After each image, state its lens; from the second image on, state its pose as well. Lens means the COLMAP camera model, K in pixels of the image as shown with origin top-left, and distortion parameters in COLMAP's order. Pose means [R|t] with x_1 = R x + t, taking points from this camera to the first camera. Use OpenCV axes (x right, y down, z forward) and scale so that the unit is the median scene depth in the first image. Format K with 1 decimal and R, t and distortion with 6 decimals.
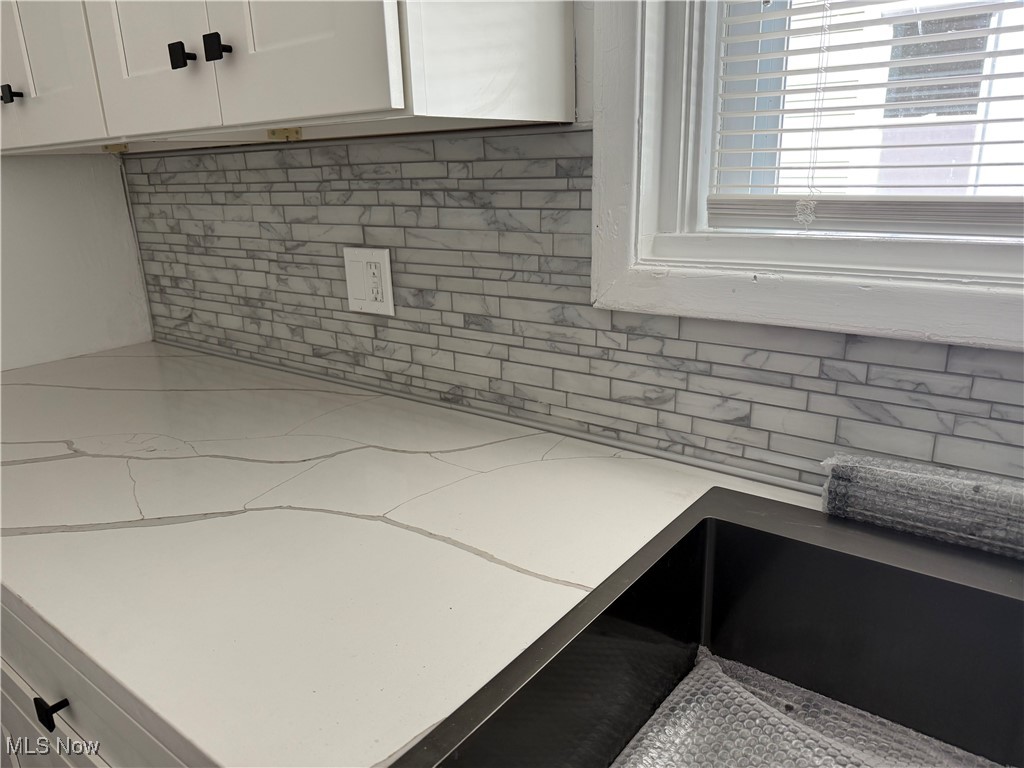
lens RADIAL K [[734.5, 0, 512.0], [0, 734.5, 382.0], [0, 0, 1]] dist [0.094361, -0.111865]
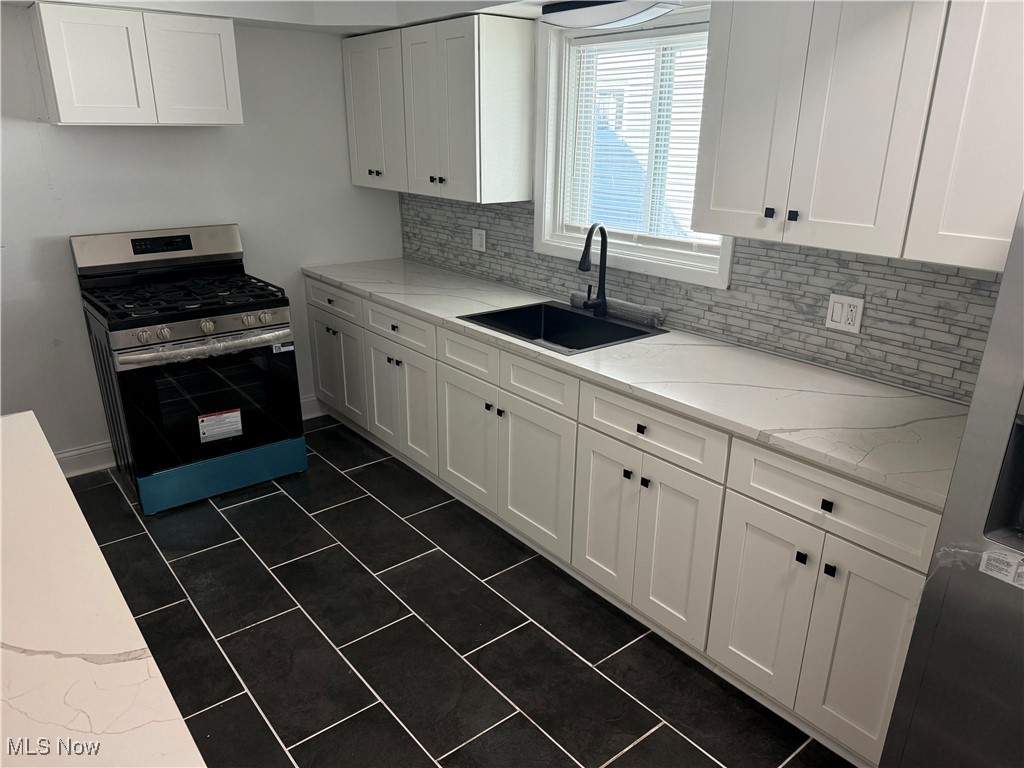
lens RADIAL K [[734.5, 0, 511.3], [0, 734.5, 385.6], [0, 0, 1]] dist [0.094361, -0.111865]
pose [[0.969820, 0.117017, -0.213907, 0.689648], [-0.105682, 0.992356, 0.063722, 0.263975], [0.219729, -0.039192, 0.974773, -2.060232]]
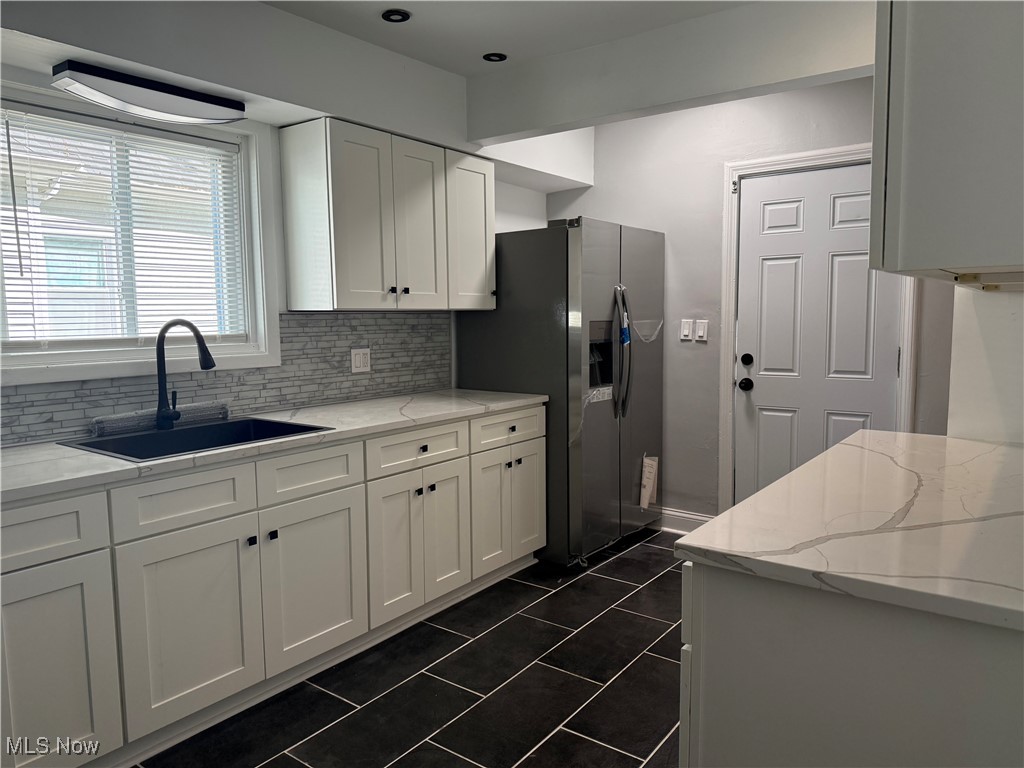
lens RADIAL K [[734.5, 0, 511.9], [0, 734.5, 389.0], [0, 0, 1]] dist [0.094361, -0.111865]
pose [[-0.039156, -0.069332, 0.996825, -1.833480], [0.287699, 0.954564, 0.077694, 0.161490], [-0.956920, 0.289828, -0.017430, -0.438160]]
